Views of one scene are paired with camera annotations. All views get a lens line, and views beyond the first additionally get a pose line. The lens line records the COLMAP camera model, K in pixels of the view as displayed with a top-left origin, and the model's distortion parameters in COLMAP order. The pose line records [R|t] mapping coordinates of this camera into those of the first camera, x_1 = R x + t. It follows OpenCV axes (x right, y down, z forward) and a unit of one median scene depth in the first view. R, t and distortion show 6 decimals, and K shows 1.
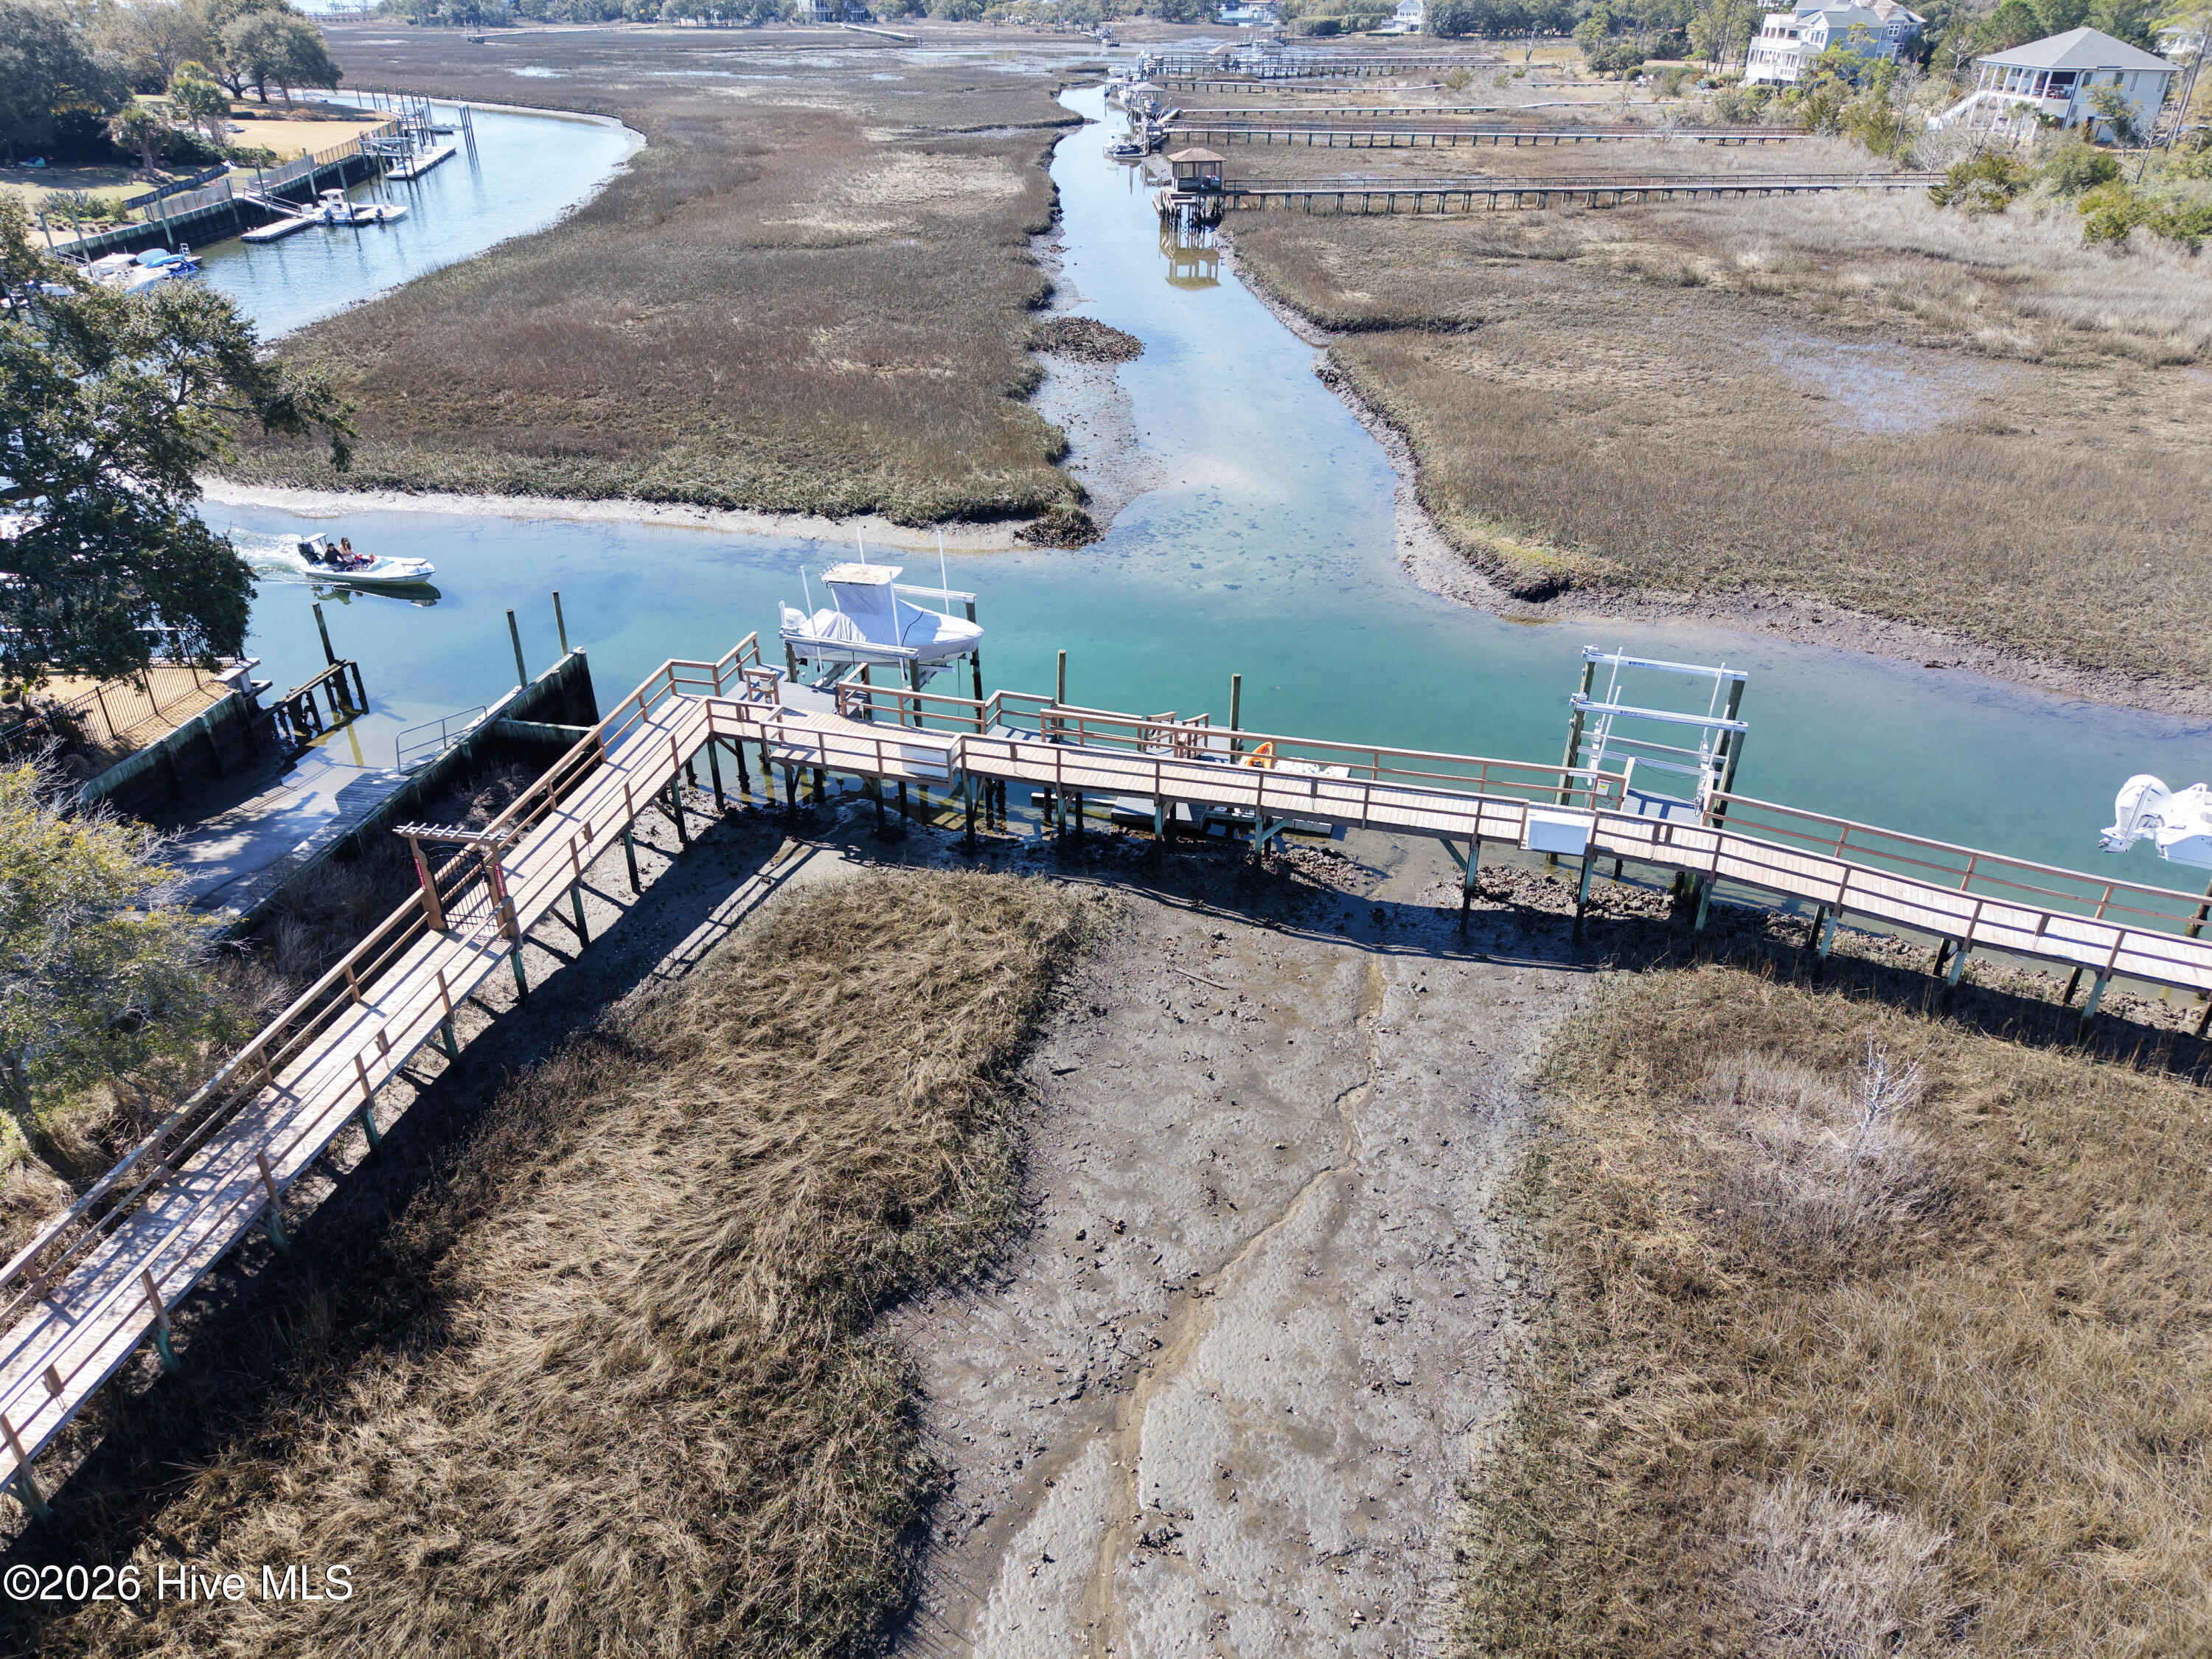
lens RADIAL K [[1510.4, 0, 1103.2], [0, 1510.4, 823.2], [0, 0, 1]] dist [0.006364, 0.007354]
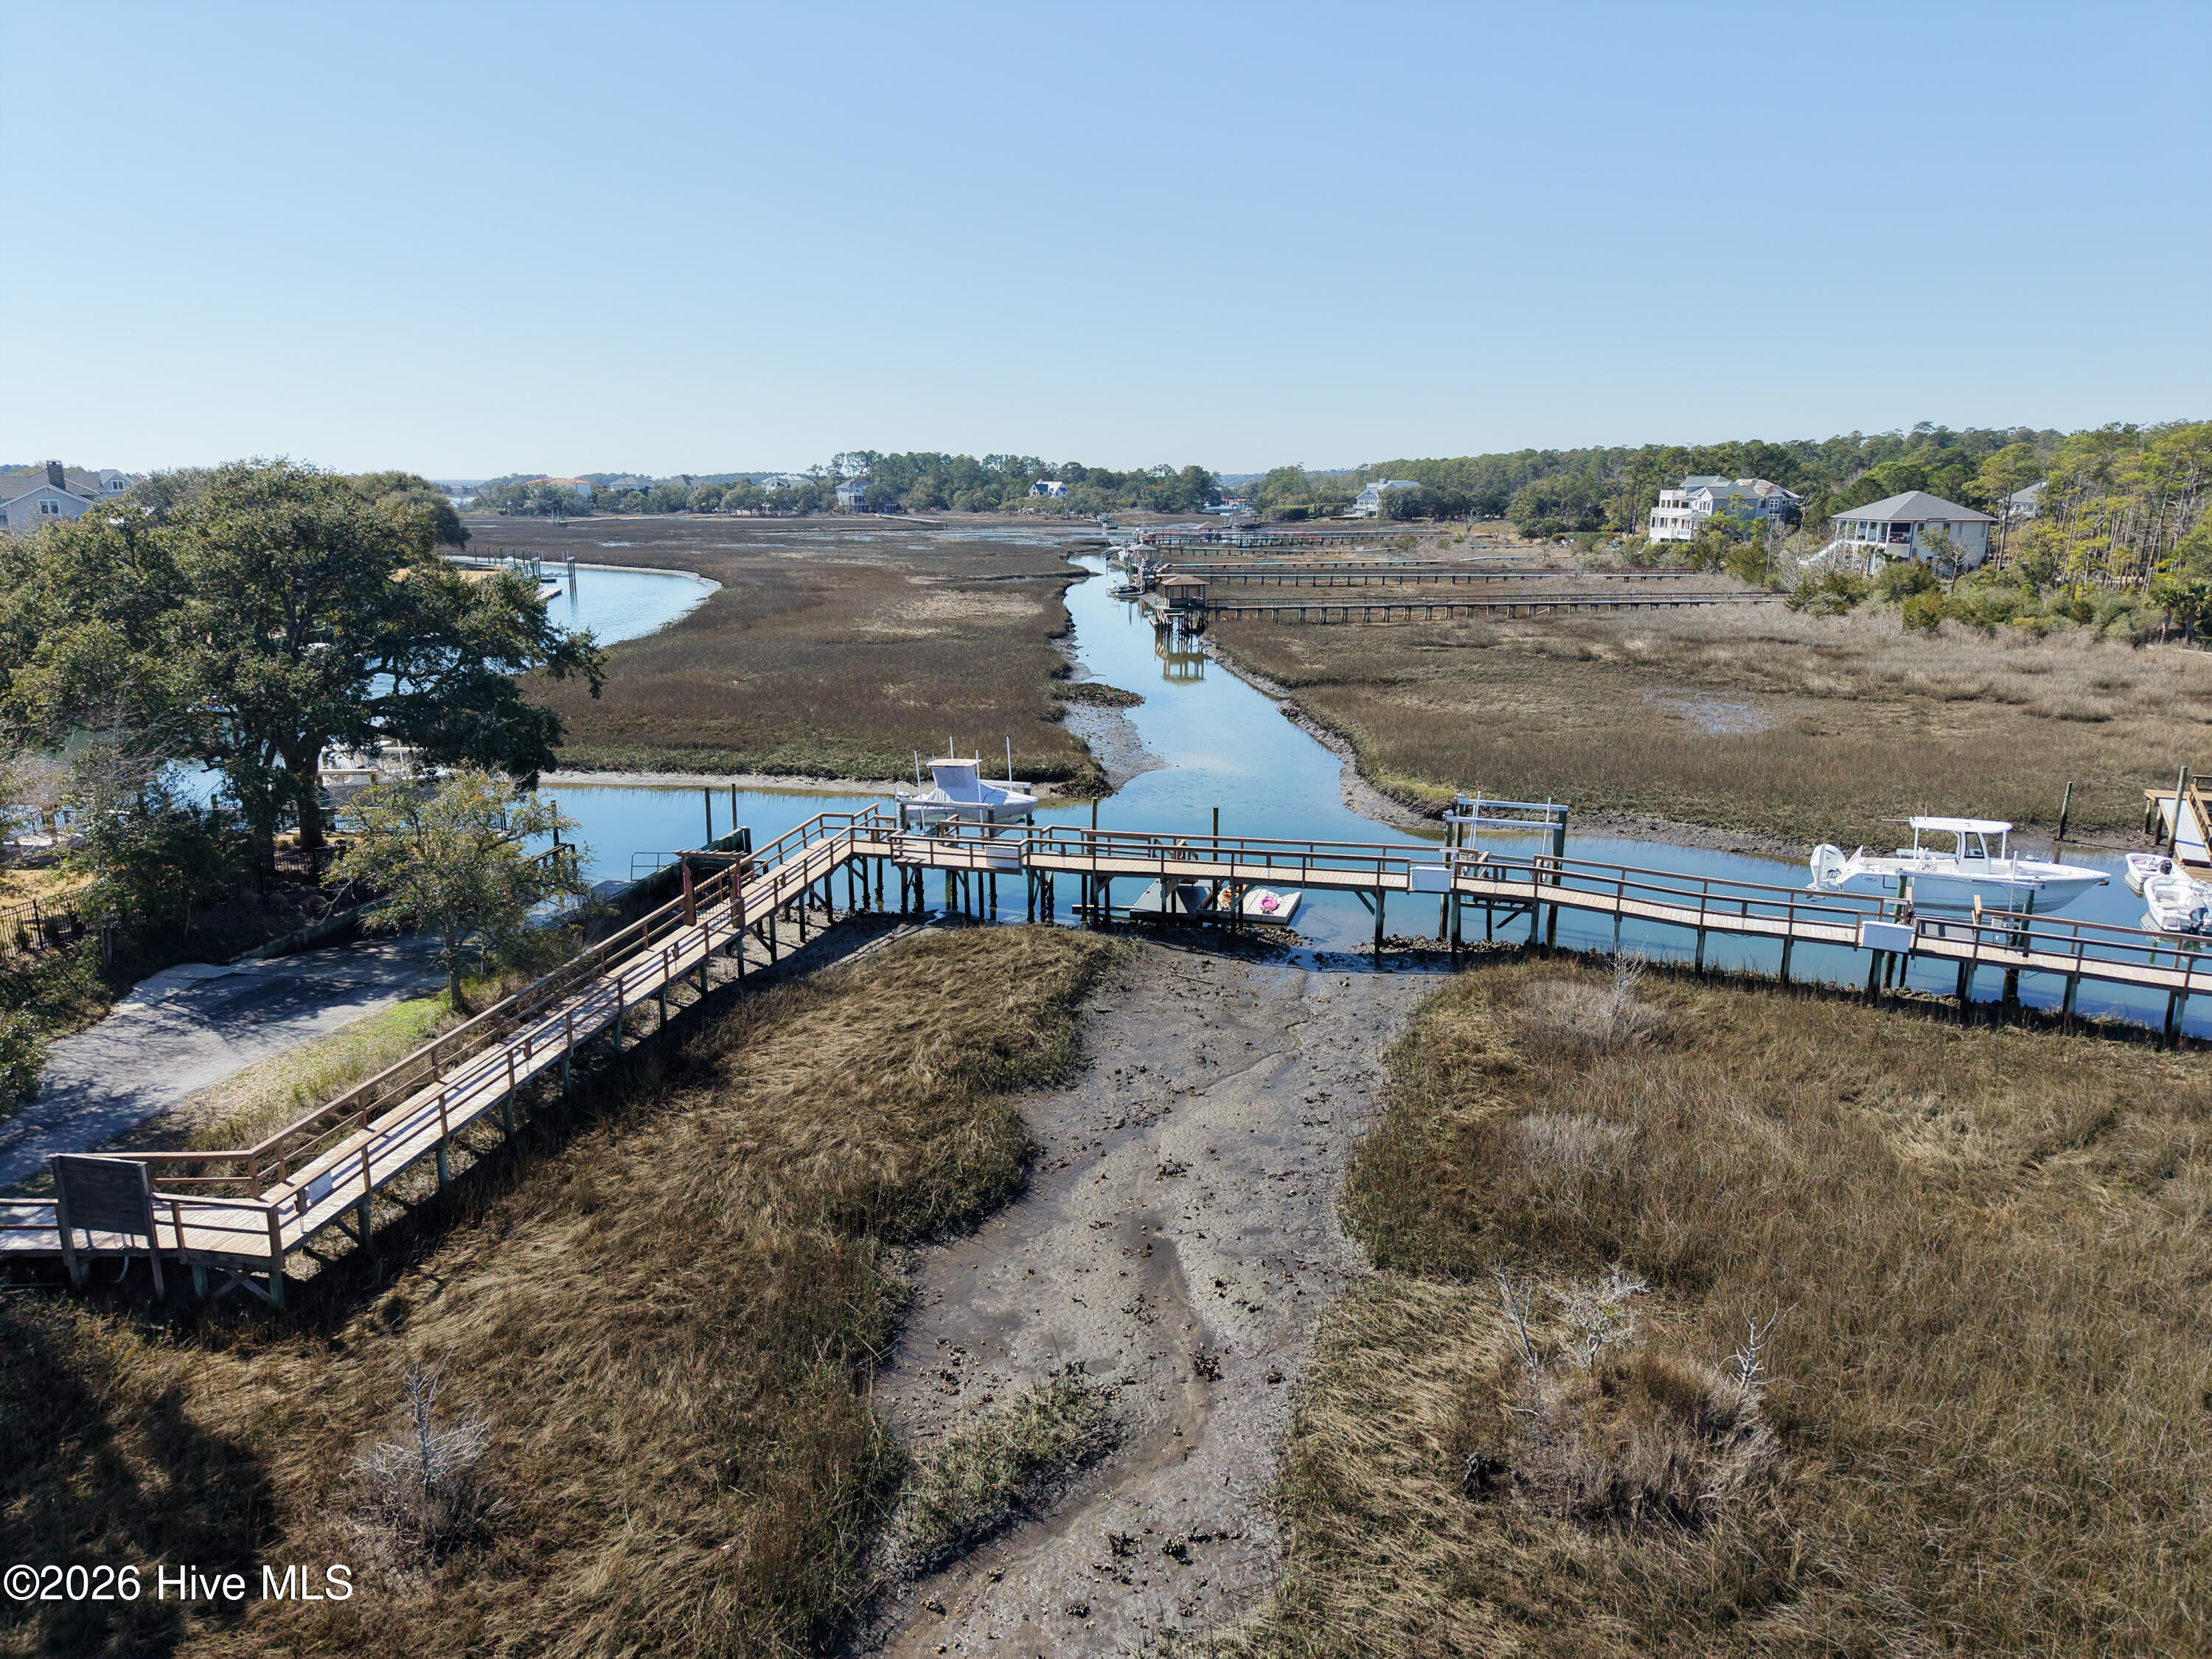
lens RADIAL K [[1491.4, 0, 1106.0], [0, 1491.4, 829.5], [0, 0, 1]] dist [0.063330, -0.064464]
pose [[0.999984, -0.005177, 0.002198, -0.009820], [0.005586, 0.959849, -0.280461, 0.154467], [-0.000658, 0.280468, 0.959863, -0.179537]]
